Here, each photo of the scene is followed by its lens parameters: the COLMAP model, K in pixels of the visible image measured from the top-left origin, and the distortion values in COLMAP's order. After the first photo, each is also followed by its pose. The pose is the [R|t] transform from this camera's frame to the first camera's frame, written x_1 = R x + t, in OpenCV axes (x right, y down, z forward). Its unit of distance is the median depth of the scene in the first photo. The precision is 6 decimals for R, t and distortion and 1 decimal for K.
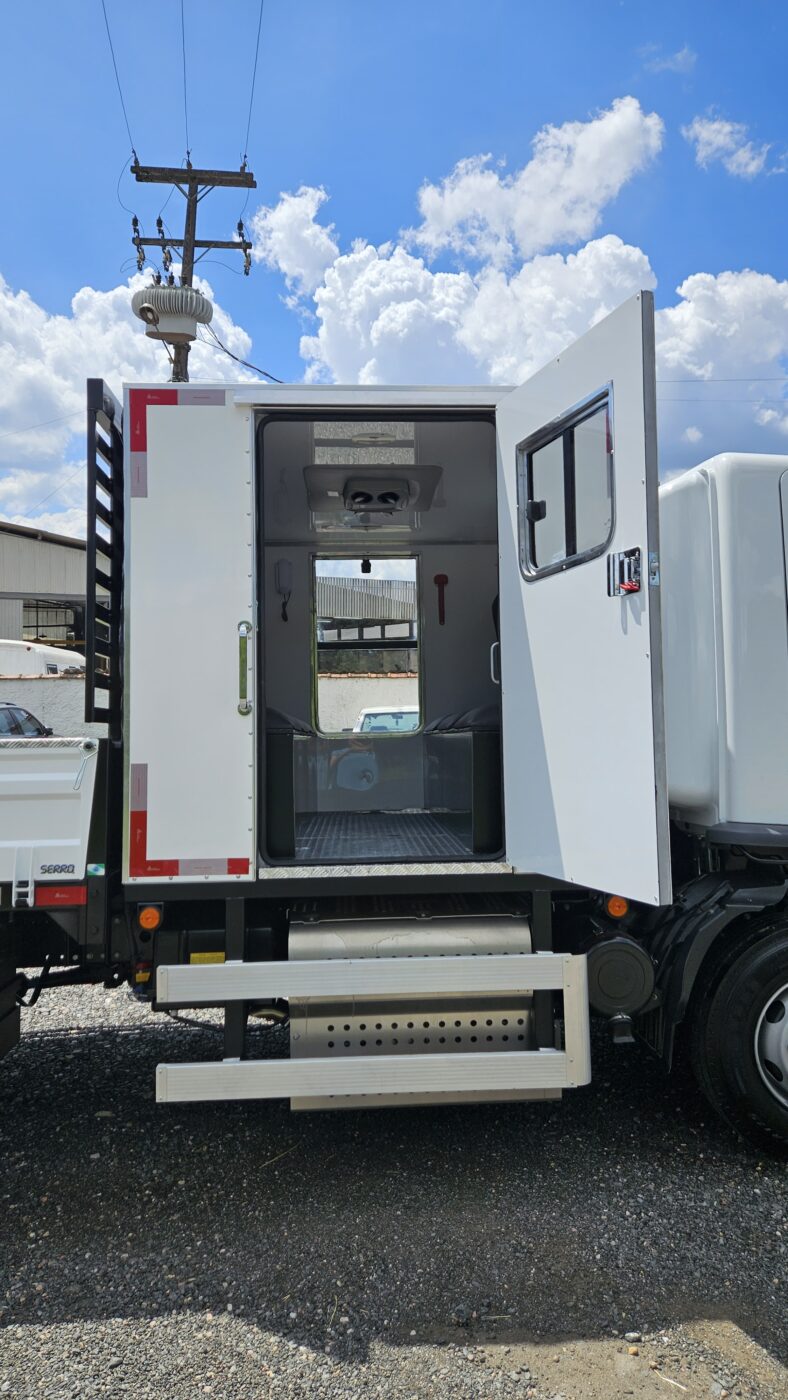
lens RADIAL K [[914.7, 0, 392.1], [0, 914.7, 696.8], [0, 0, 1]] dist [0.067307, -0.042466]
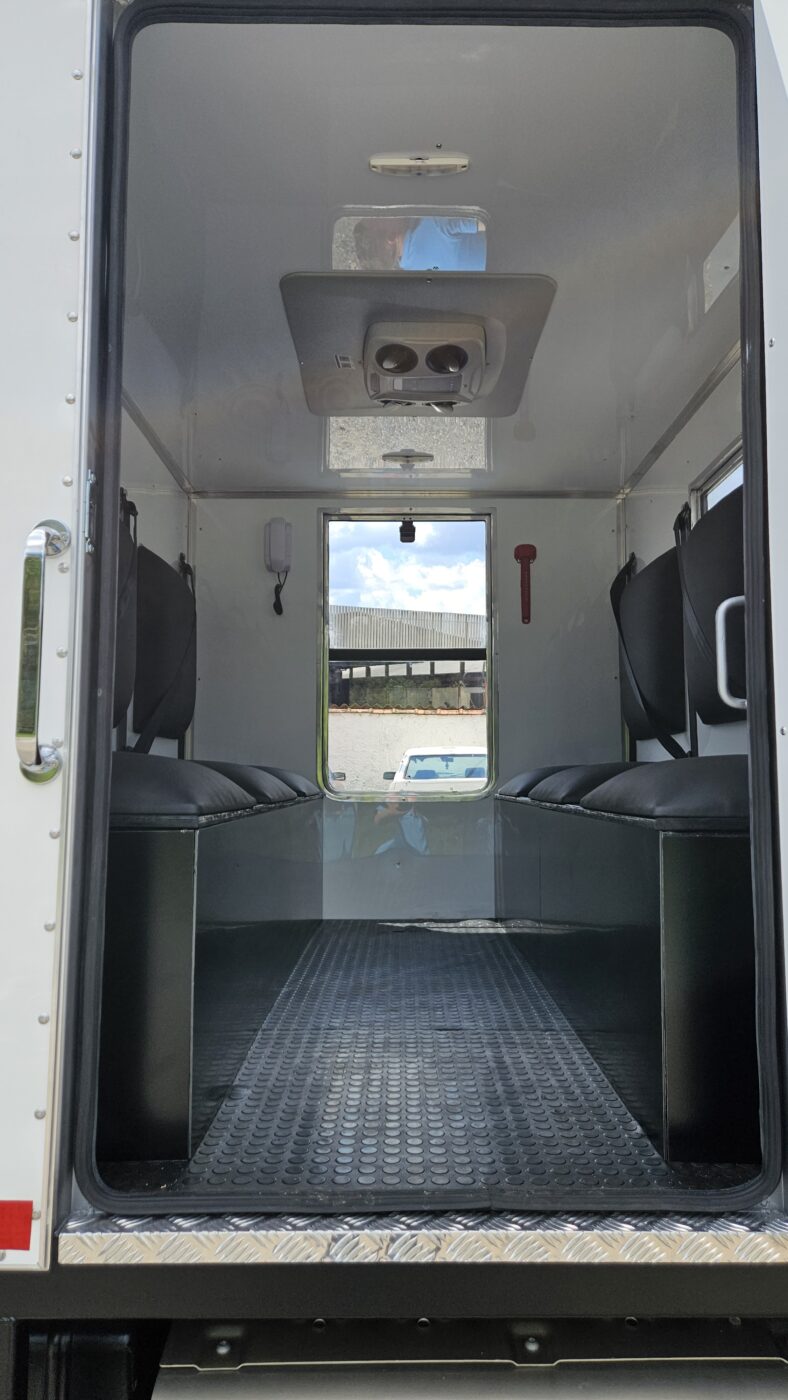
lens RADIAL K [[914.7, 0, 392.8], [0, 914.7, 701.3], [0, 0, 1]] dist [0.067307, -0.042466]
pose [[0.998498, 0.014463, -0.052850, -0.003028], [-0.016432, 0.999180, -0.037003, -0.000180], [0.052272, 0.037816, 0.997917, 0.370238]]
